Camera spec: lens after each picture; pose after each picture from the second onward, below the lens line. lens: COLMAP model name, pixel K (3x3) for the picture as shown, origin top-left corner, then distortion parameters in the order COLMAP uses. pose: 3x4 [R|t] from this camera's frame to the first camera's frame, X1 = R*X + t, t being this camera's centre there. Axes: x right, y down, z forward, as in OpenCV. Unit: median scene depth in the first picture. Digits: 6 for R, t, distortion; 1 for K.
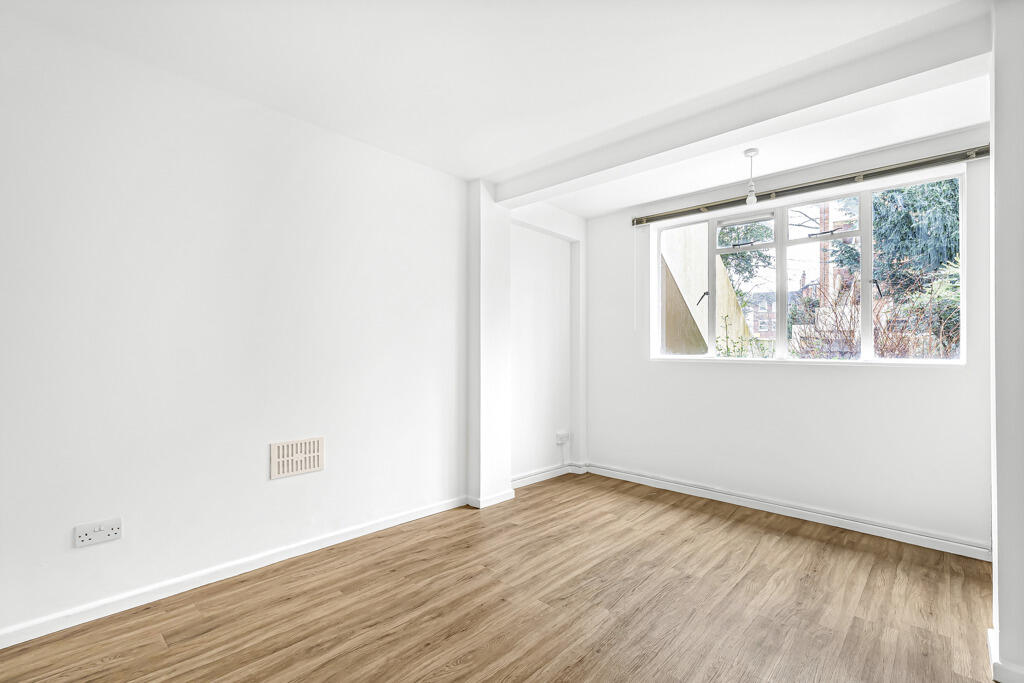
lens RADIAL K [[465.7, 0, 512.0], [0, 465.7, 344.9], [0, 0, 1]] dist [0.010018, 0.000018]
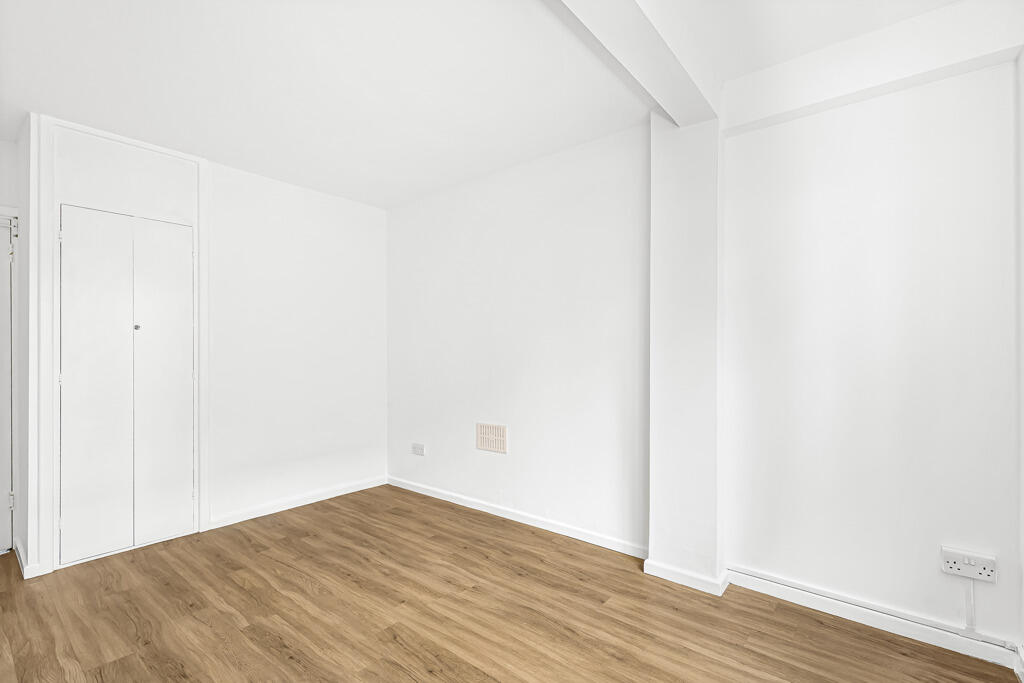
lens RADIAL K [[465.7, 0, 503.9], [0, 465.7, 345.5], [0, 0, 1]] dist [0.010018, 0.000018]
pose [[0.049953, -0.027030, -0.998386, 0.743003], [0.021816, 0.999425, -0.025967, 0.019054], [0.998513, -0.020484, 0.050514, 0.865703]]
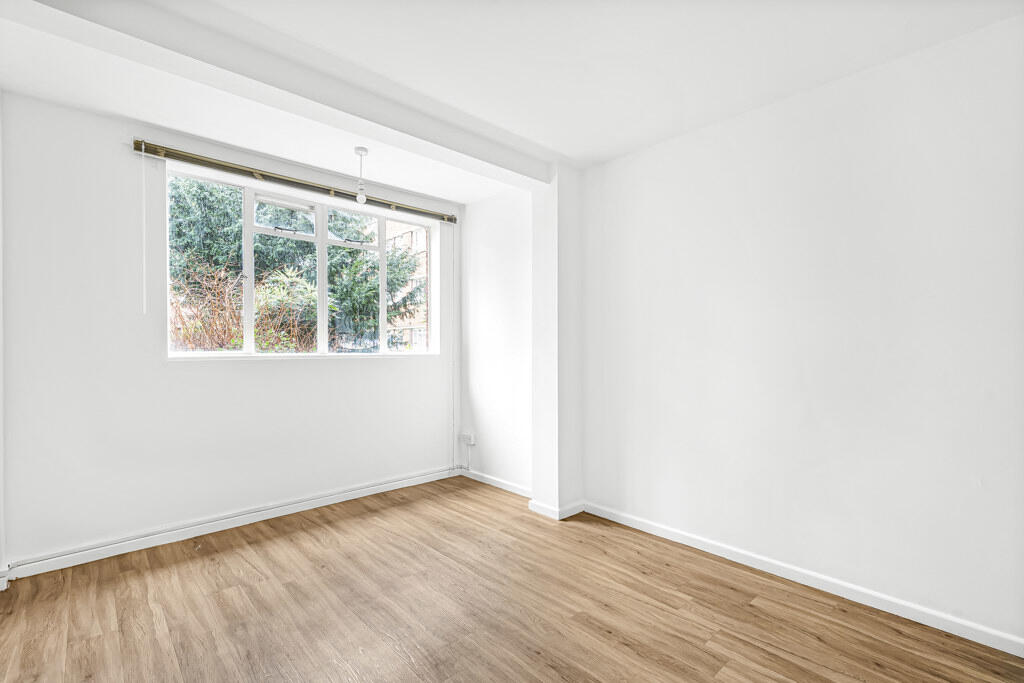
lens RADIAL K [[465.7, 0, 521.1], [0, 465.7, 343.1], [0, 0, 1]] dist [0.010018, 0.000018]
pose [[0.060831, -0.004511, 0.998138, -0.499764], [-0.016120, 0.999855, 0.005501, -0.007452], [-0.998018, -0.016425, 0.060749, 0.604979]]
